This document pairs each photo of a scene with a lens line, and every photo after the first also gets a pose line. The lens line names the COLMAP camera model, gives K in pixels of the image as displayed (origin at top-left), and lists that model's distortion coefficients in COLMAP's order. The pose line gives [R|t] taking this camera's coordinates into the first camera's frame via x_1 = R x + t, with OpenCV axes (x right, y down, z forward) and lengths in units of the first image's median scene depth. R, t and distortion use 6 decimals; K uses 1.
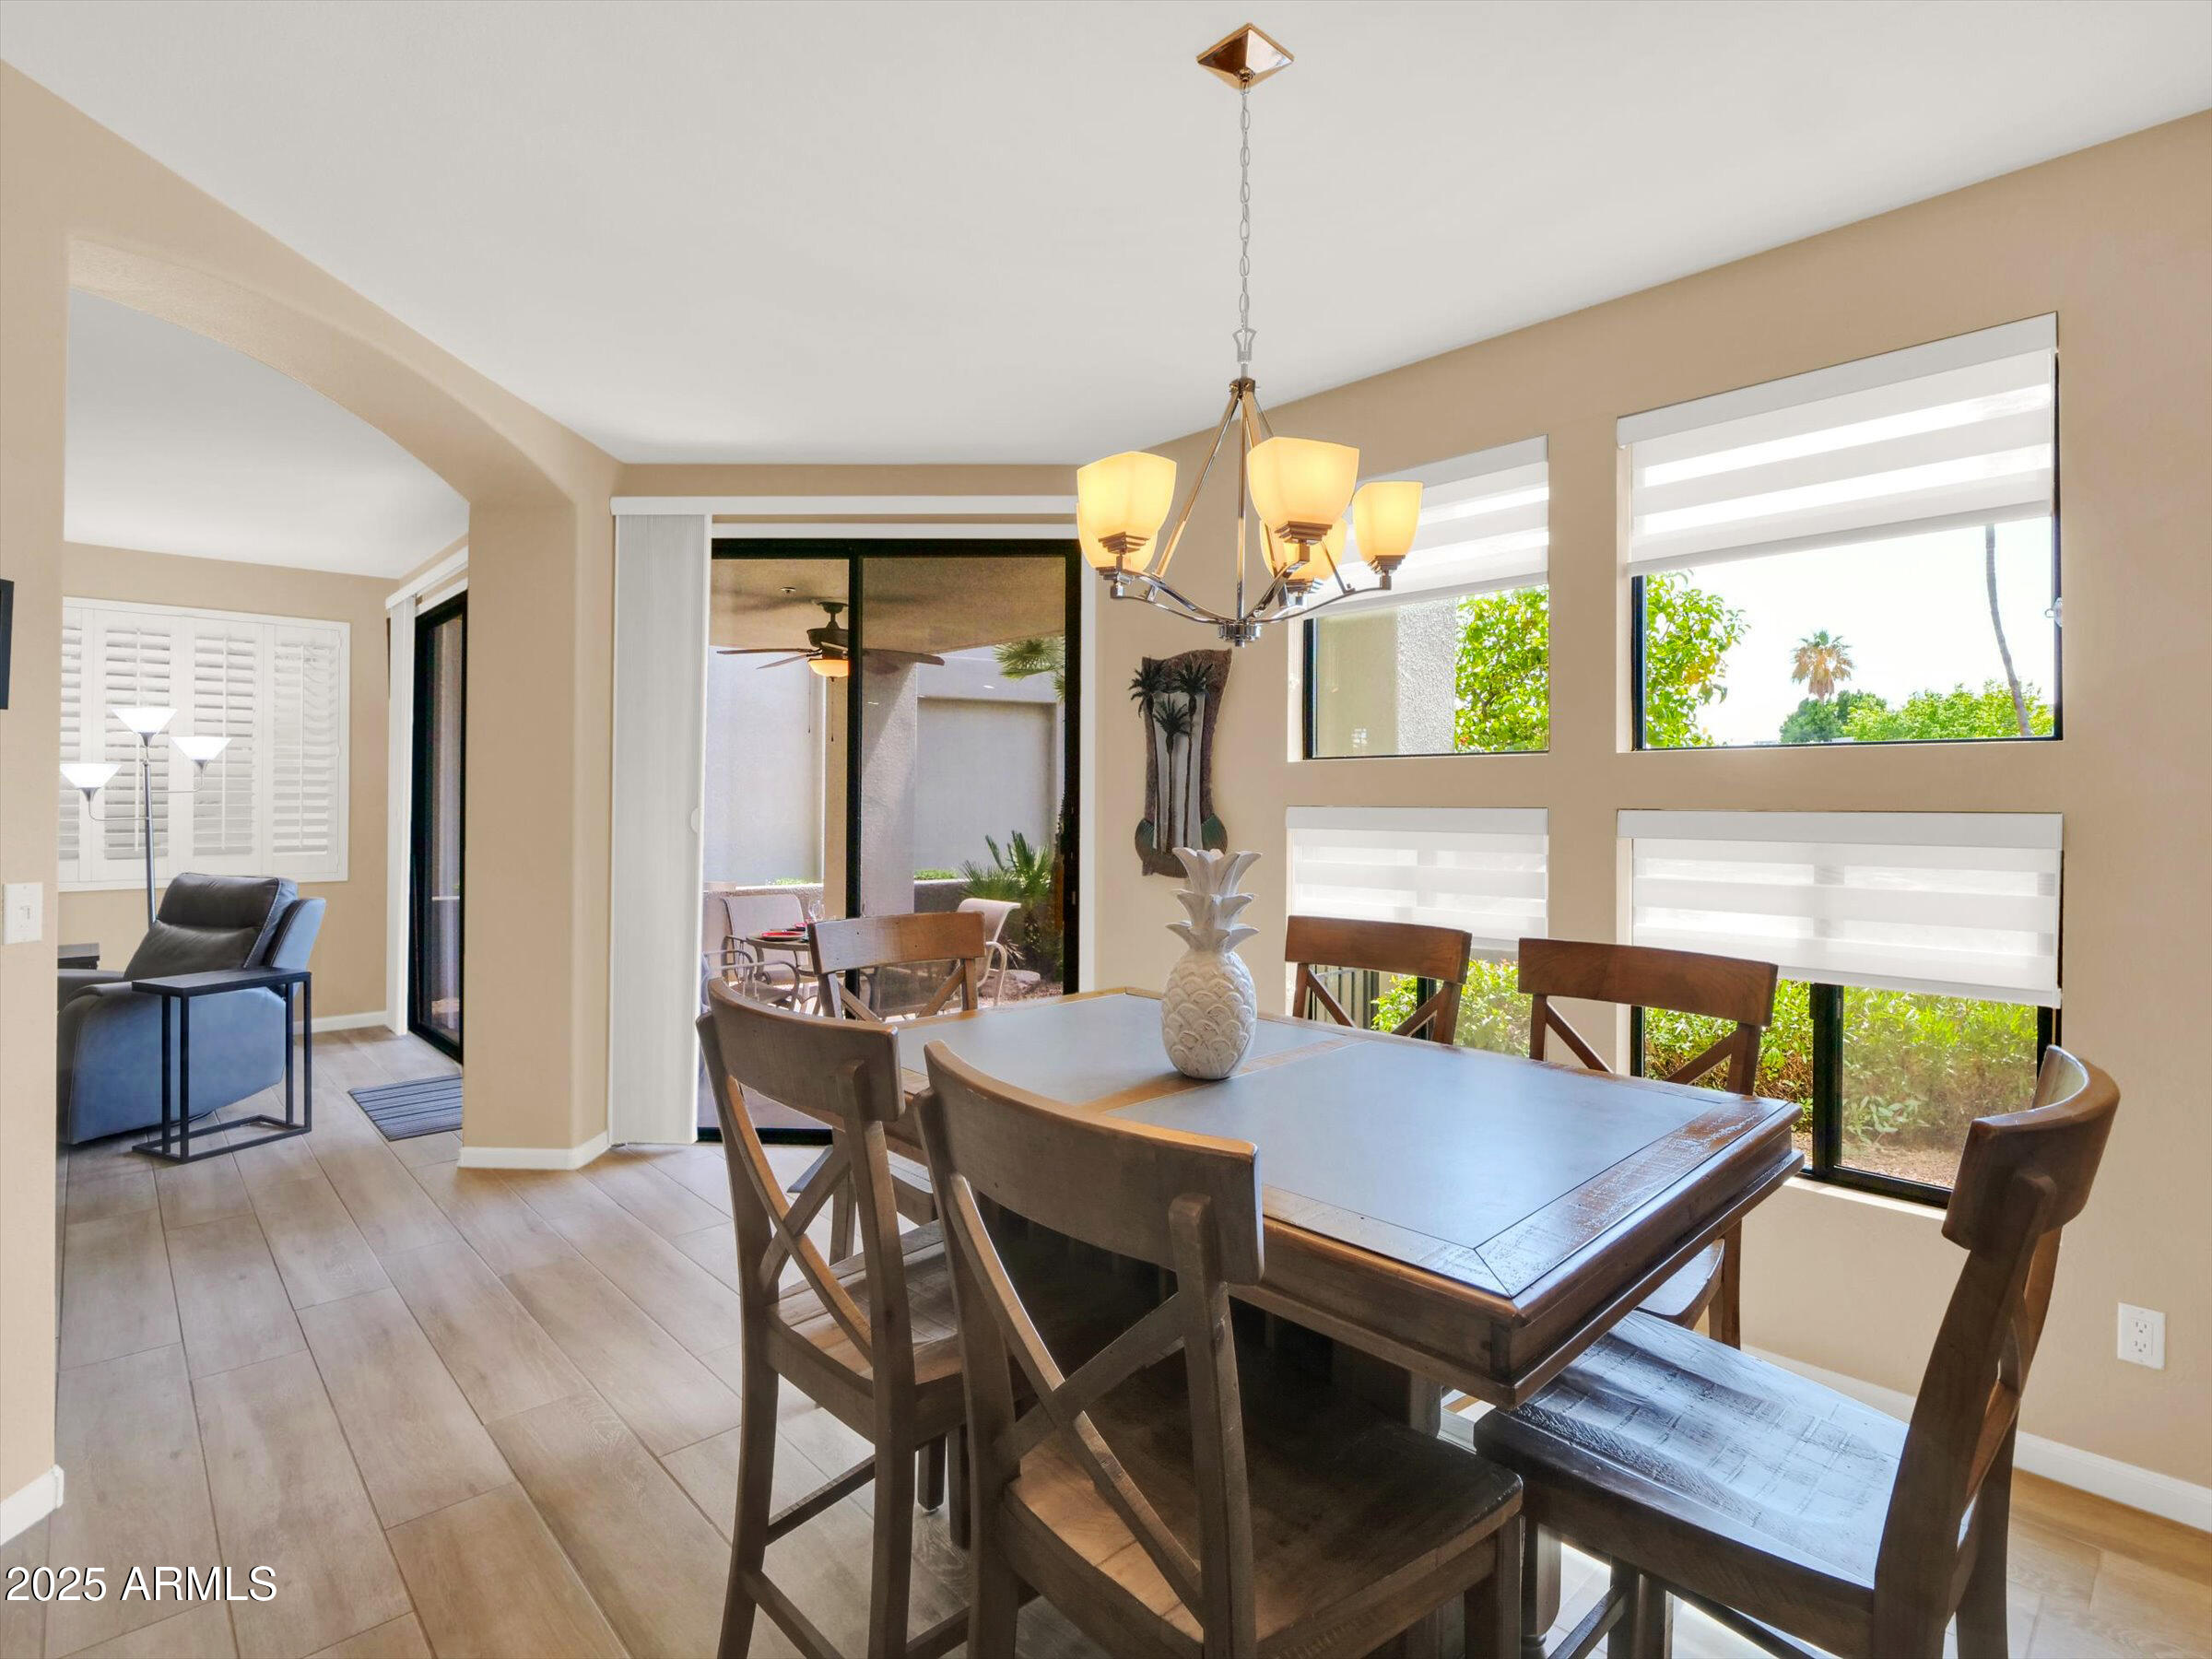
lens RADIAL K [[1094.7, 0, 1106.0], [0, 1094.7, 829.5], [0, 0, 1]] dist [-0.005863, -0.001388]
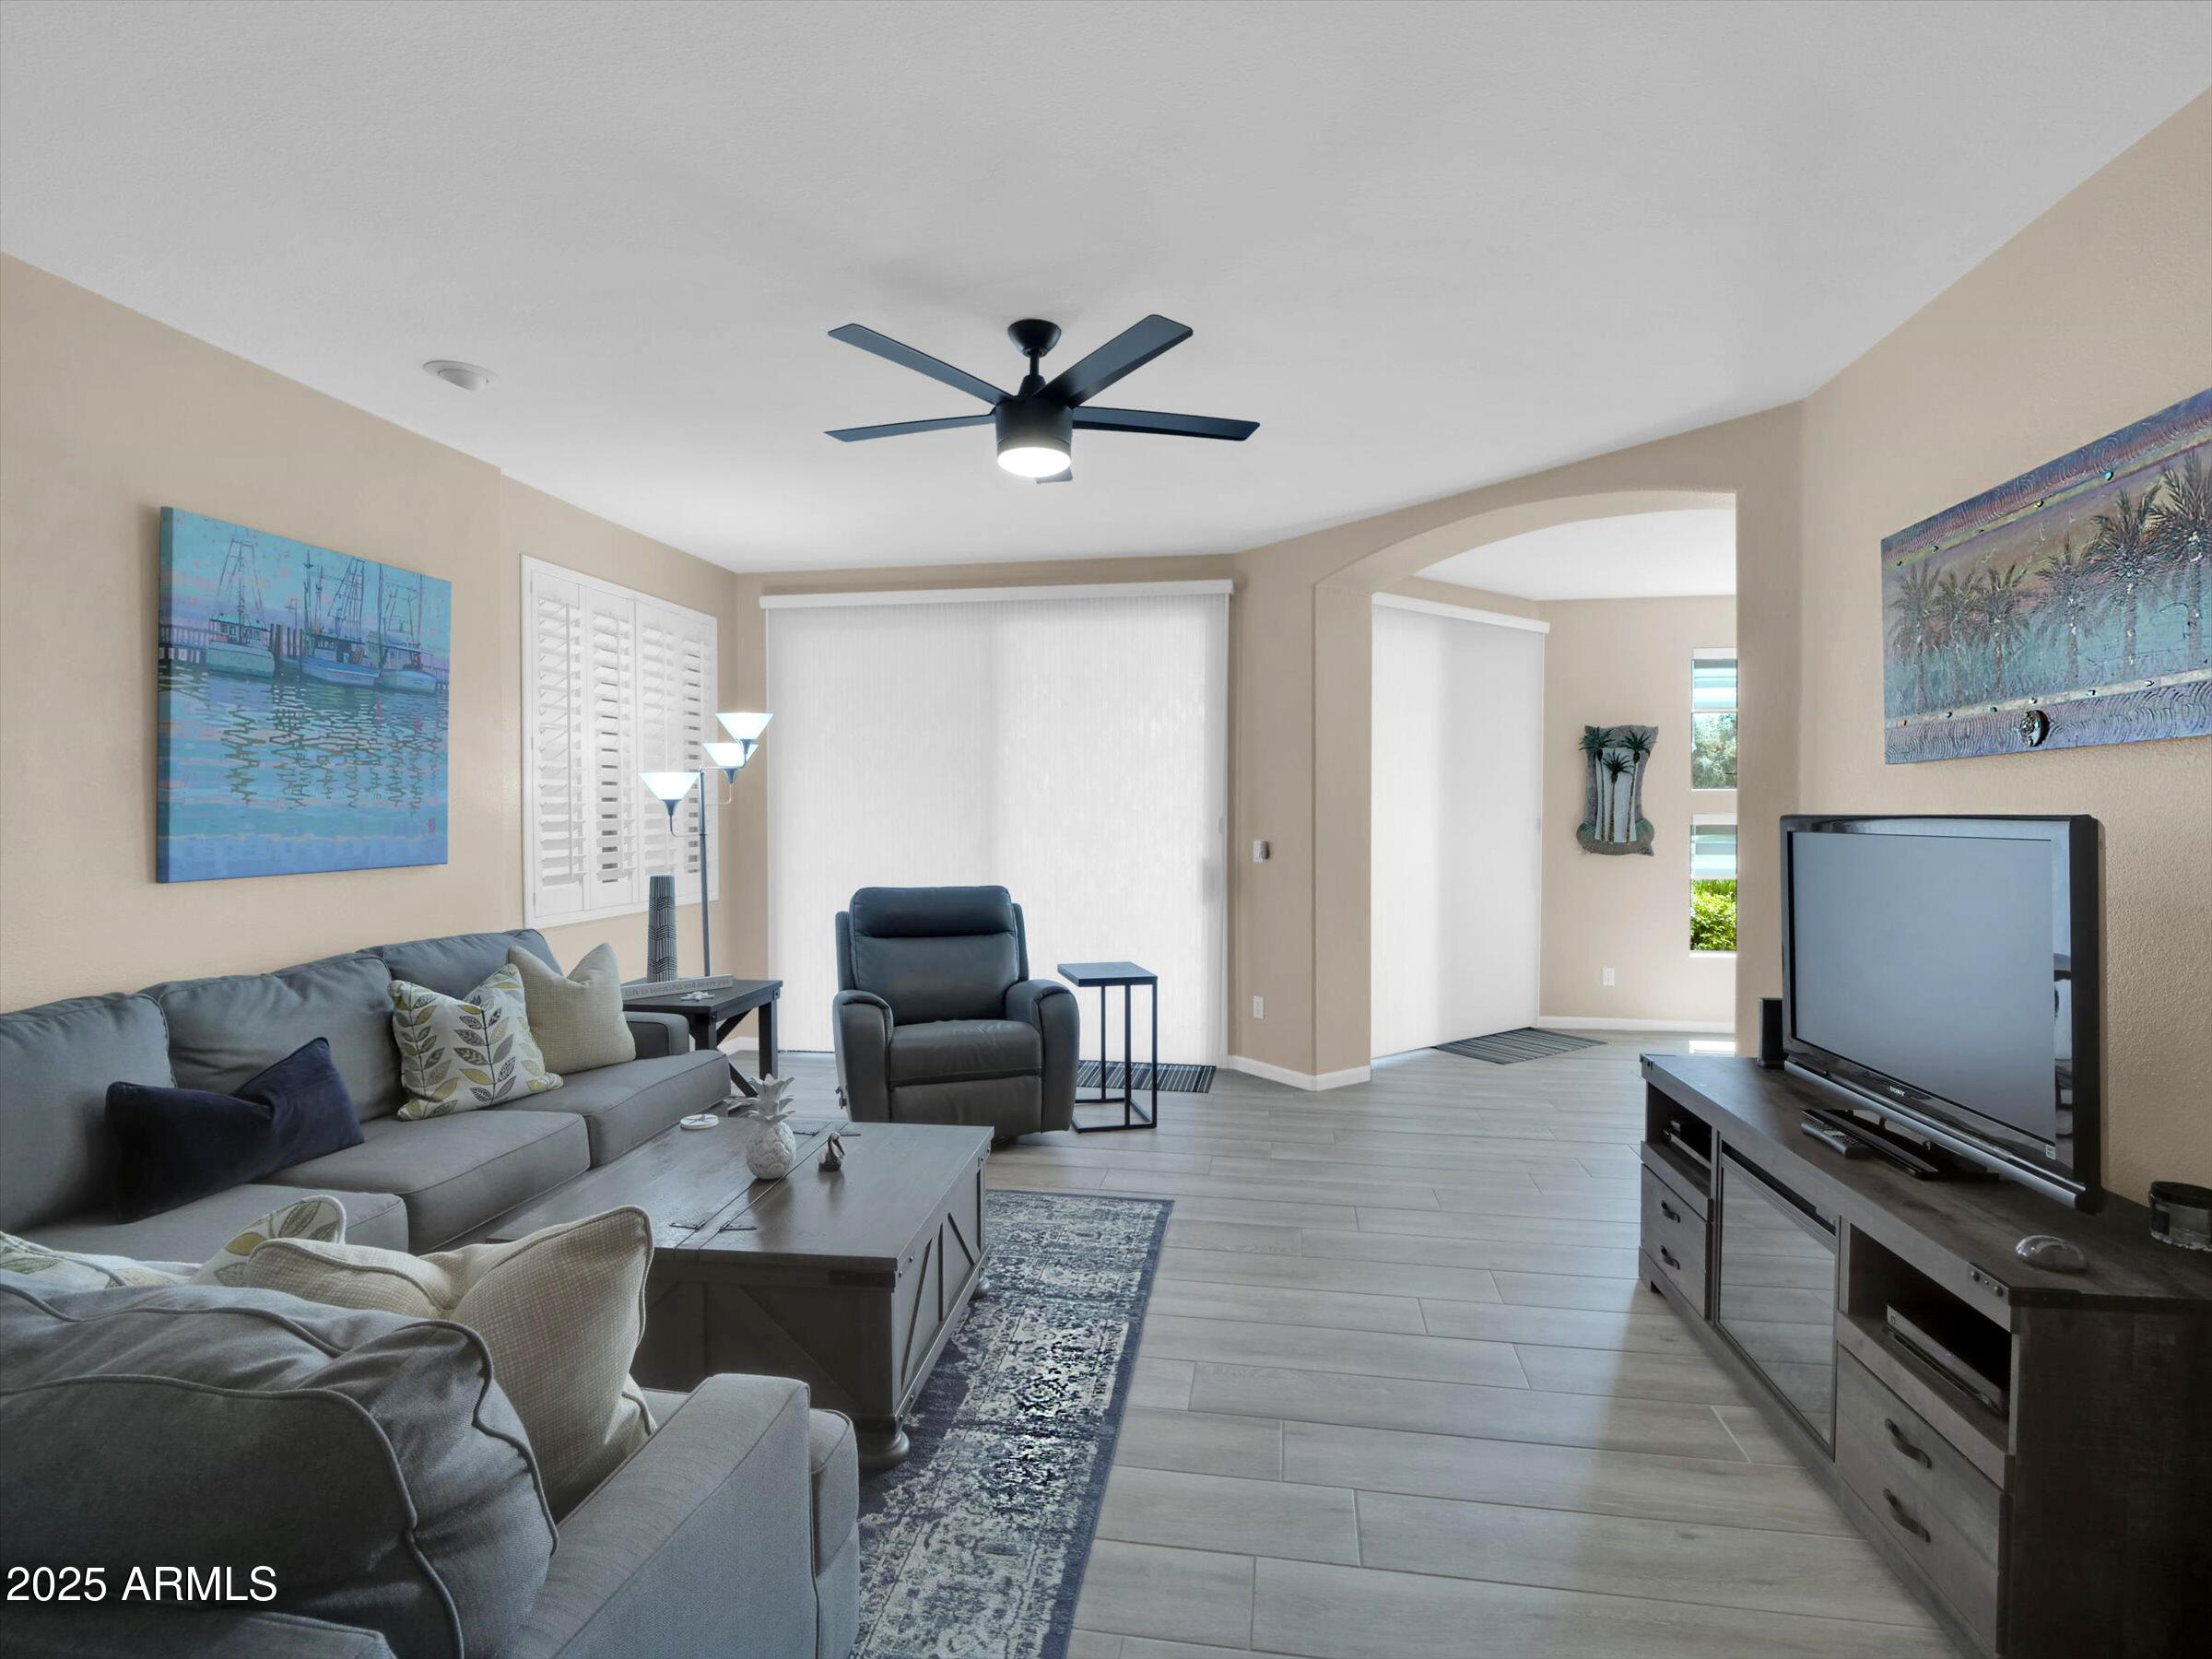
lens RADIAL K [[1104.6, 0, 1106.0], [0, 1104.6, 829.5], [0, 0, 1]] dist [0.012018, -0.001954]
pose [[0.792409, -0.013371, 0.609843, -1.565827], [0.017909, 0.999839, -0.001349, -0.008978], [-0.609727, 0.011990, 0.792521, 0.108509]]
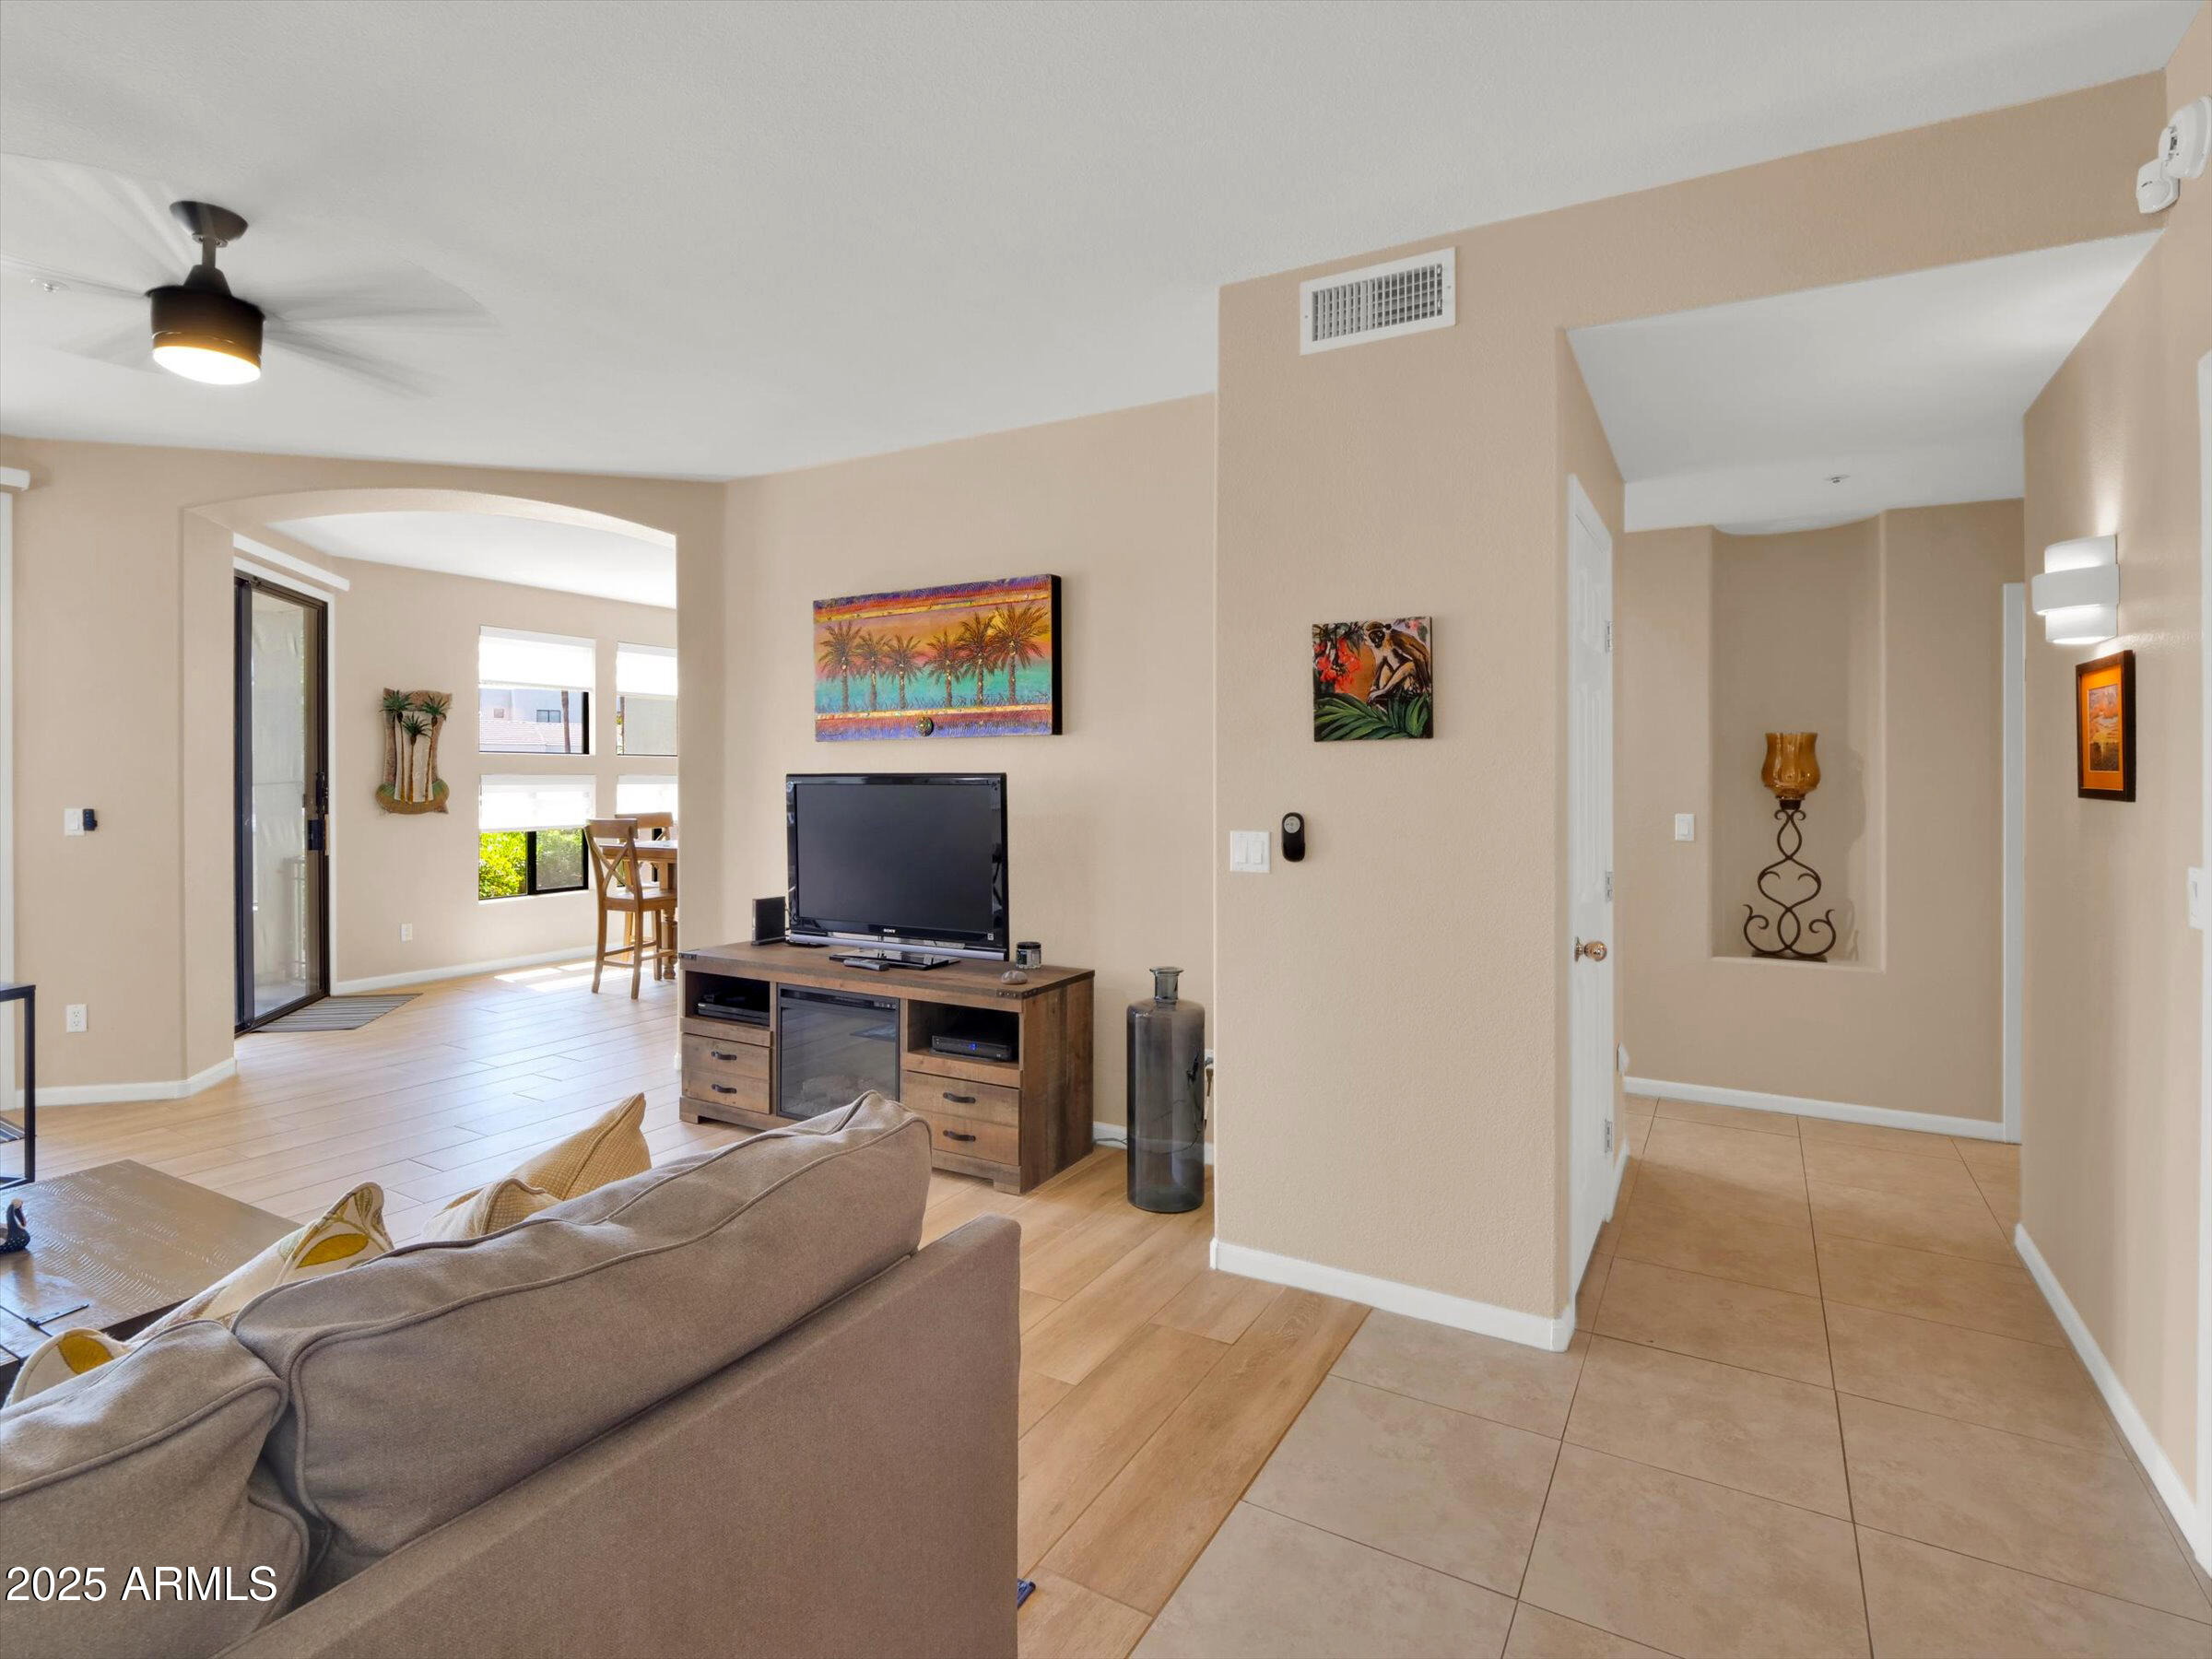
lens RADIAL K [[1094.1, 0, 1103.0], [0, 1094.1, 783.8], [0, 0, 1]] dist [-0.001485, 0.000043]
pose [[-0.277560, -0.012134, 0.960632, -1.892624], [0.023537, 0.999534, 0.019426, -0.014664], [-0.960420, 0.028002, -0.277145, 0.399430]]
